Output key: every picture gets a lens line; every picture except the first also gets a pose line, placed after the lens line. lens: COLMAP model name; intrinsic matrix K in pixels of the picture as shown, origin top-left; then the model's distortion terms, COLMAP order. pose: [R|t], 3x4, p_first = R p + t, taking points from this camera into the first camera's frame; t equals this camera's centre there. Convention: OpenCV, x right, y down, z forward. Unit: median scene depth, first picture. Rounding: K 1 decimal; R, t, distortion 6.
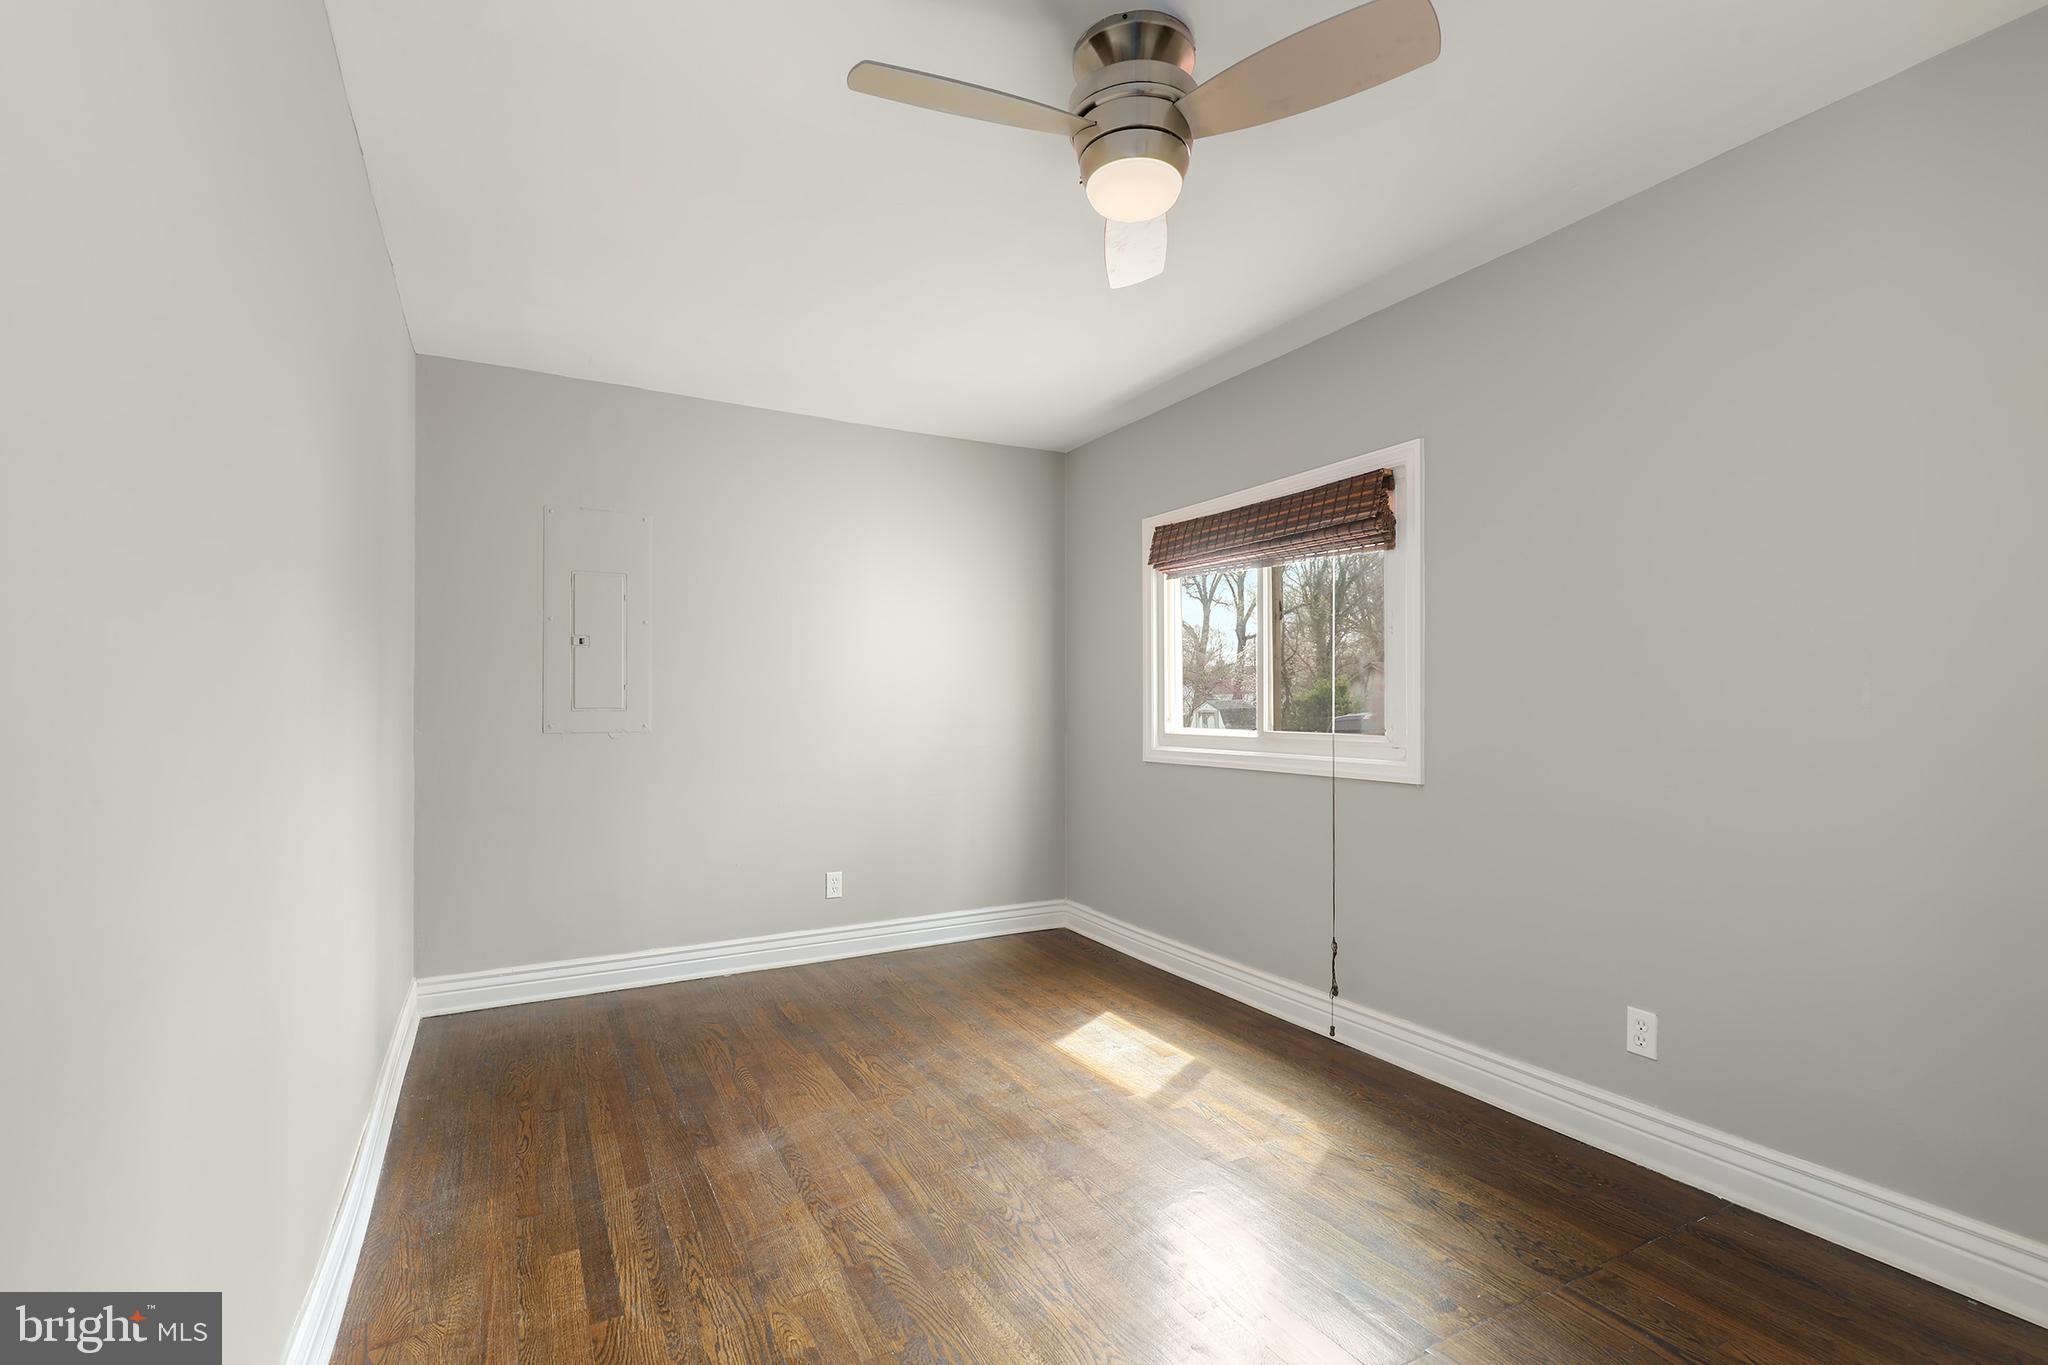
lens RADIAL K [[921.7, 0, 1031.4], [0, 921.7, 708.7], [0, 0, 1]] dist [-0.000786, -0.000139]
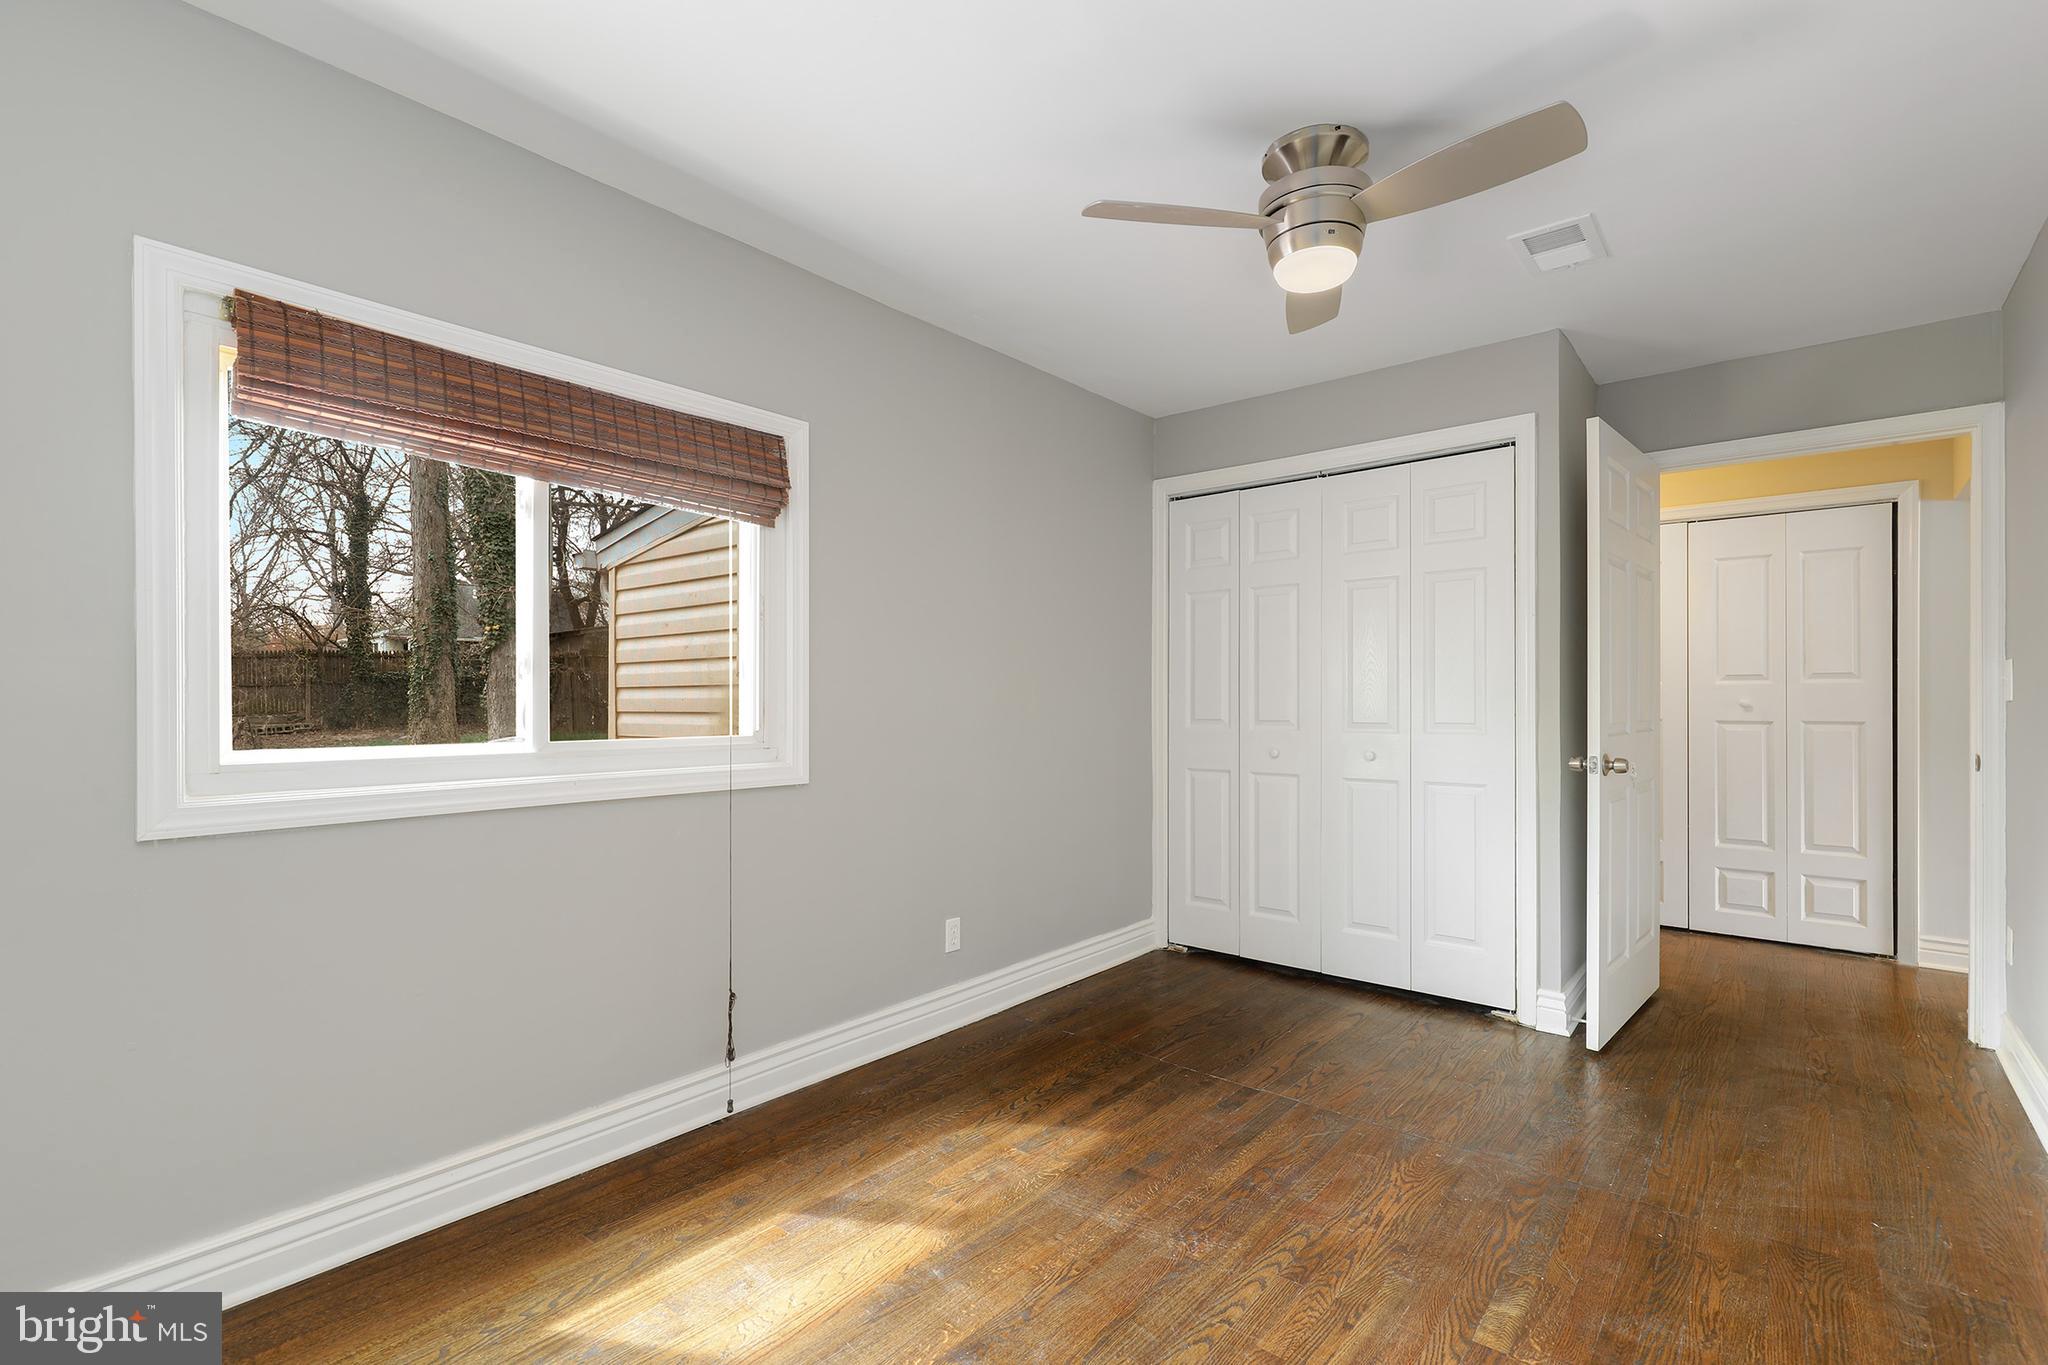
lens RADIAL K [[926.6, 0, 1026.6], [0, 926.6, 692.0], [0, 0, 1]] dist [-0.000994, -0.000271]
pose [[-0.349581, -0.002009, 0.936904, -0.530030], [-0.004906, 0.999988, 0.000314, -0.013979], [-0.936893, -0.004487, -0.349586, 1.054695]]
